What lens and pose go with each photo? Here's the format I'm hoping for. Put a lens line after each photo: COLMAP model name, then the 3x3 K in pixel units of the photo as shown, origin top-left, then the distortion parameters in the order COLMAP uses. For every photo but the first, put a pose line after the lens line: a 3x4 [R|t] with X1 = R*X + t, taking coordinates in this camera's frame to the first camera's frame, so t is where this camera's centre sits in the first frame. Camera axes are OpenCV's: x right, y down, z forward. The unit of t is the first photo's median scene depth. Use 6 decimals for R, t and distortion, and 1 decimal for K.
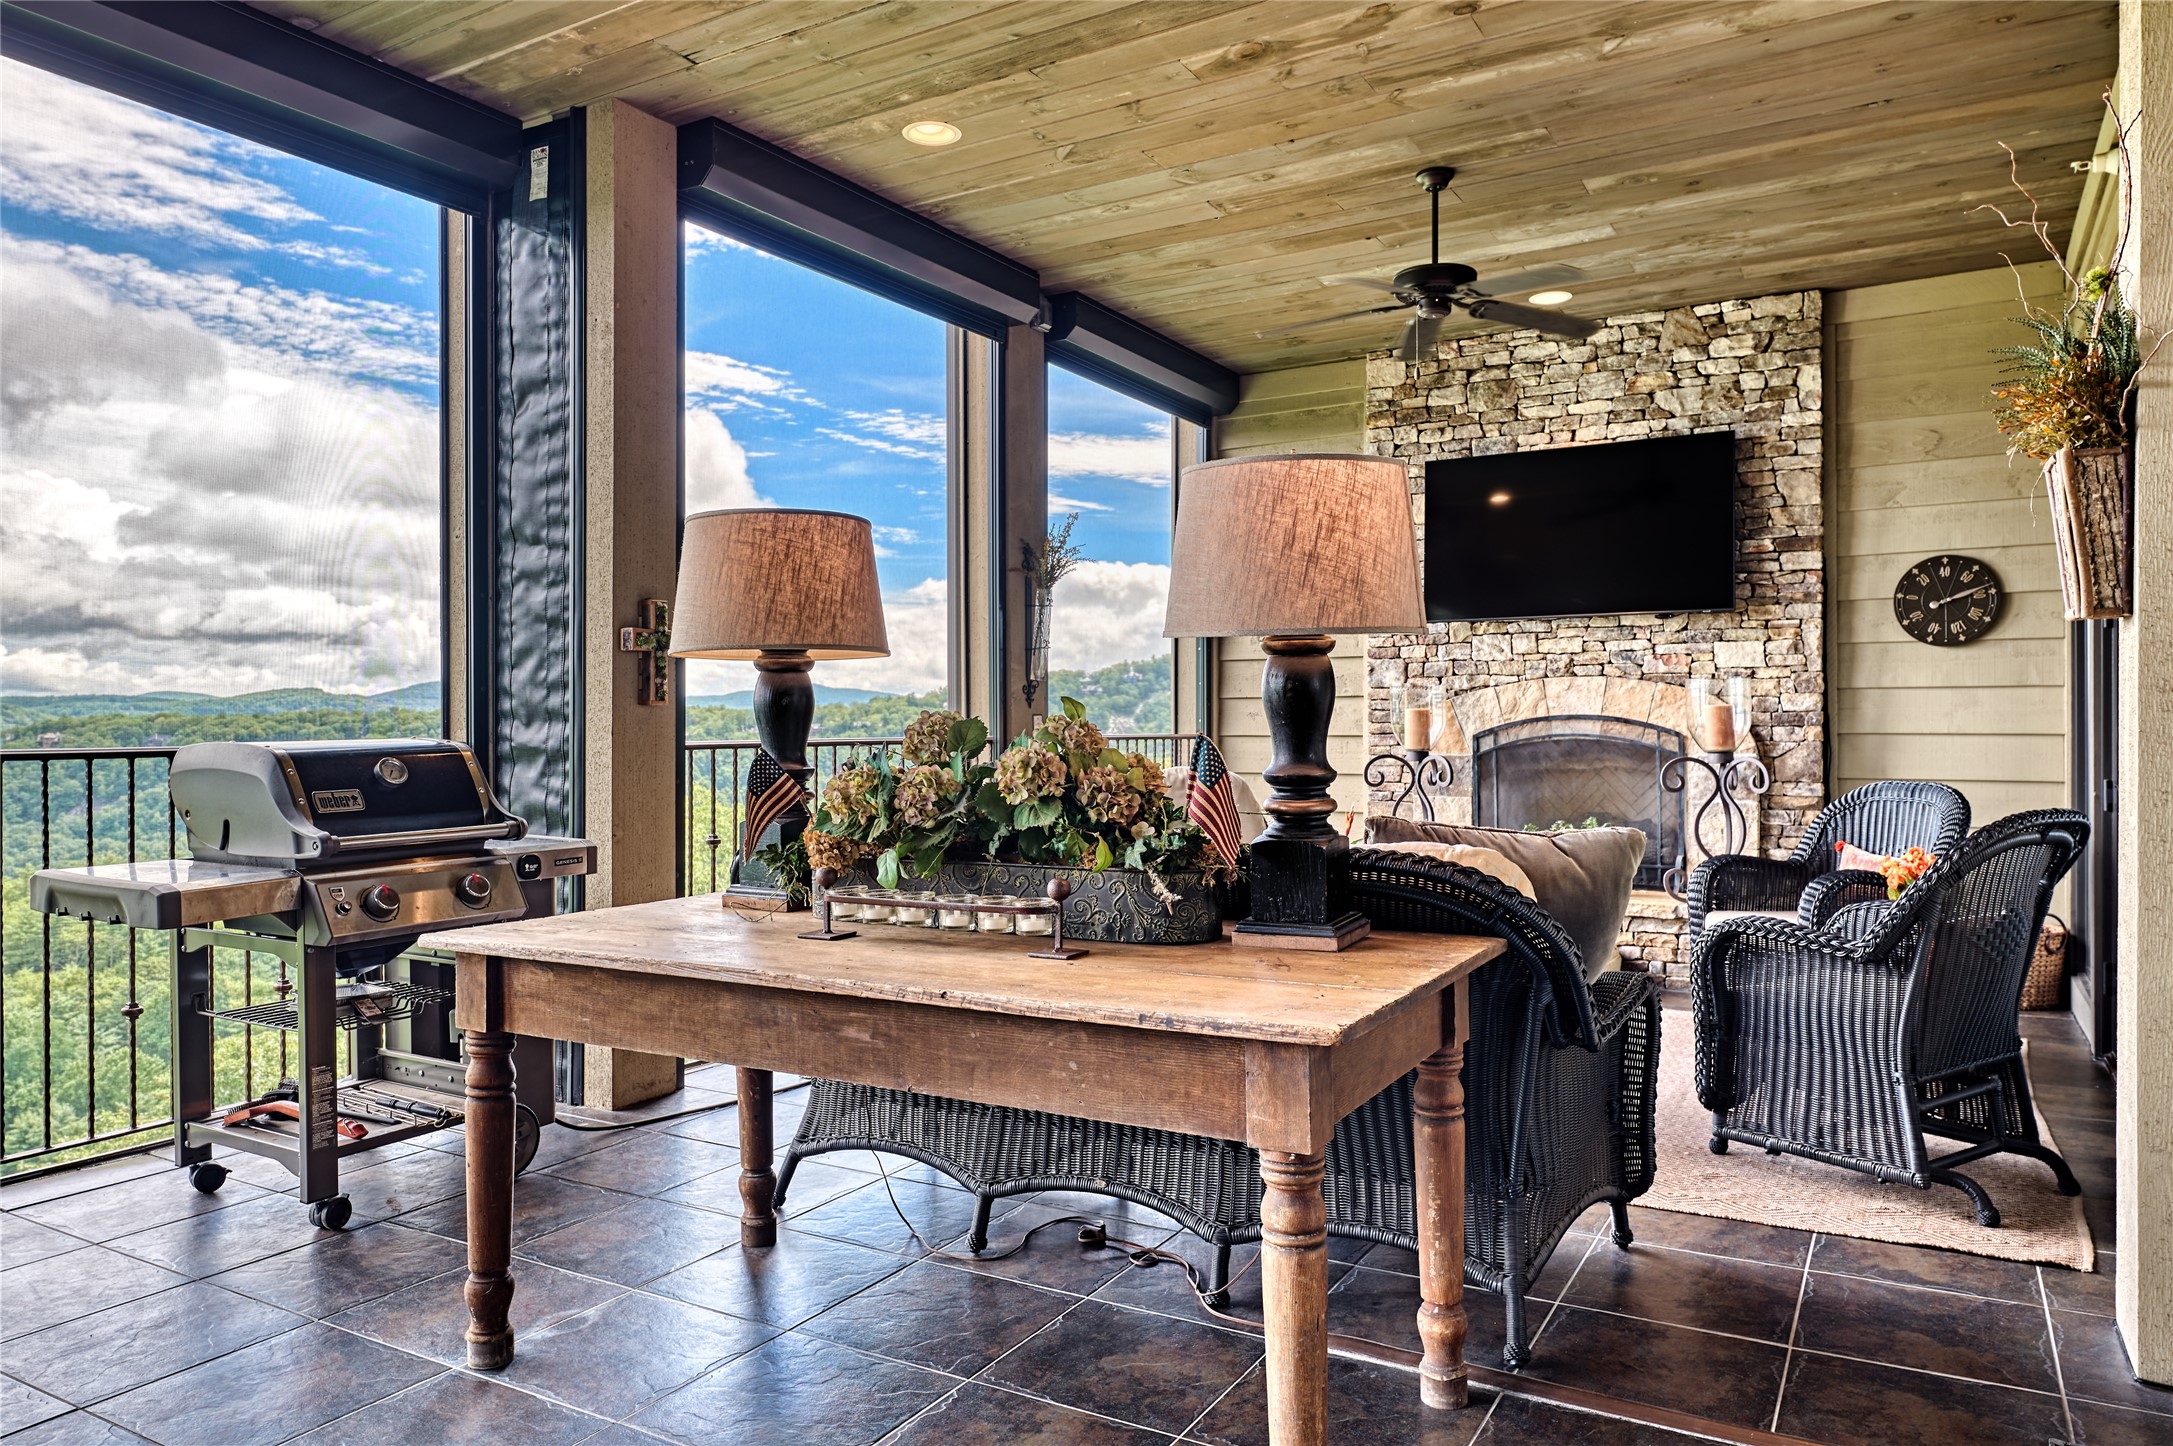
lens RADIAL K [[1452.2, 0, 1081.9], [0, 1452.2, 730.6], [0, 0, 1]] dist [-0.001795, -0.003062]
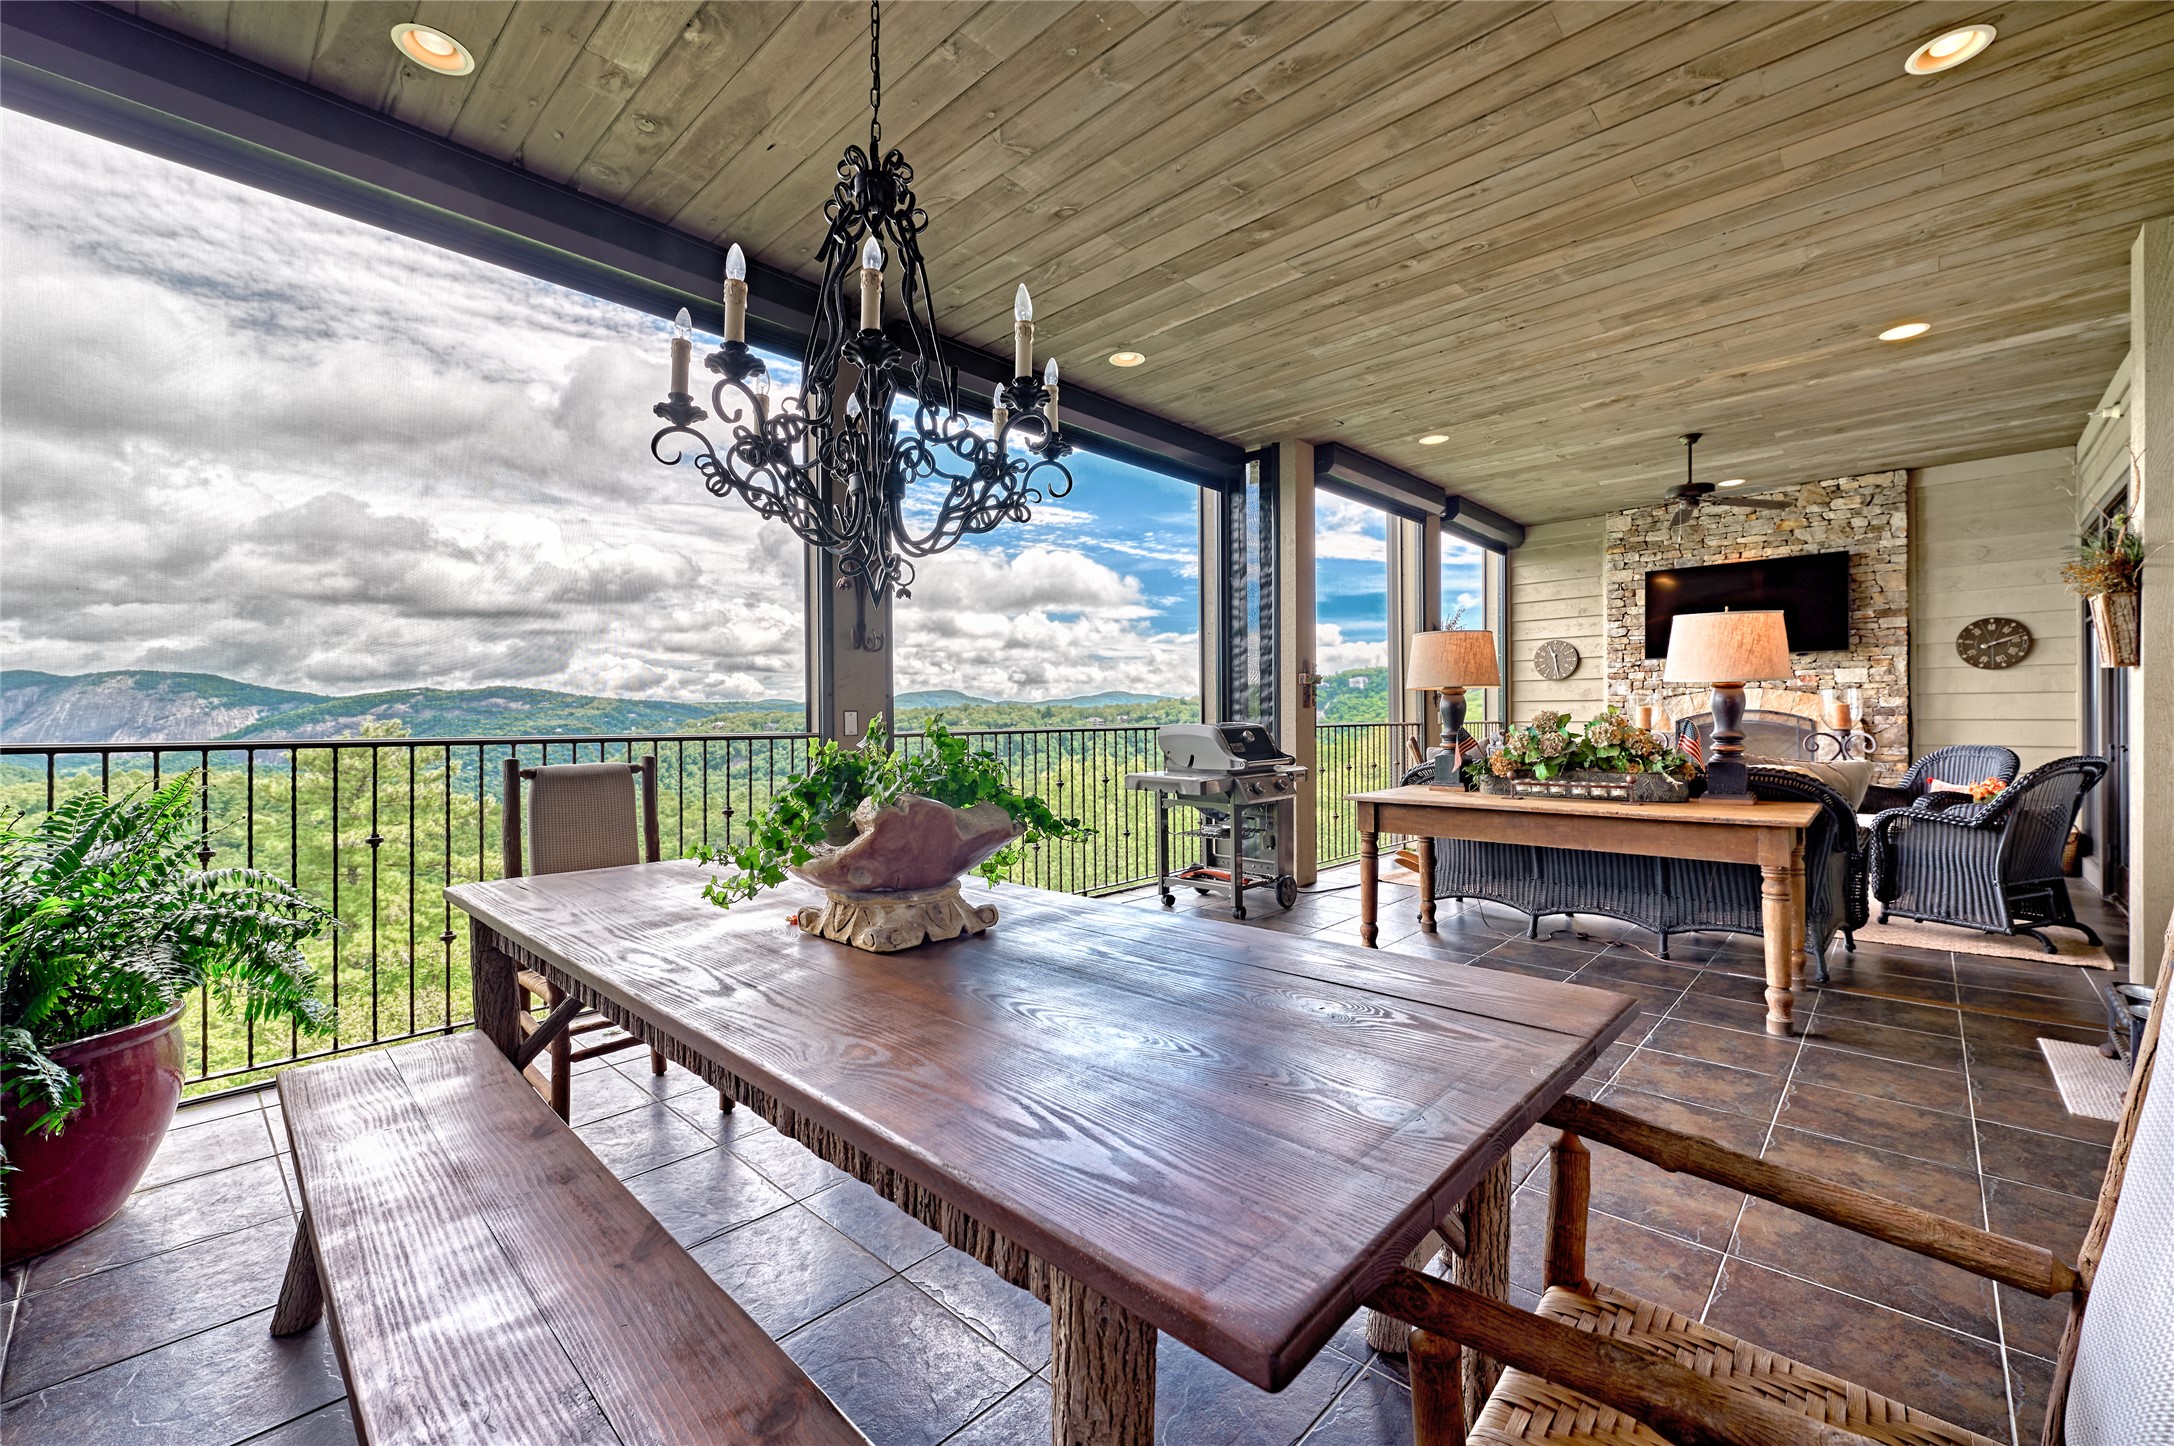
lens RADIAL K [[893.3, 0, 1076.9], [0, 893.3, 720.1], [0, 0, 1]] dist [-0.002105, -0.000687]
pose [[0.973612, -0.001638, -0.228205, -0.237612], [0.001830, 0.999998, 0.000632, 0.000184], [0.228204, -0.001033, 0.973613, -0.302329]]
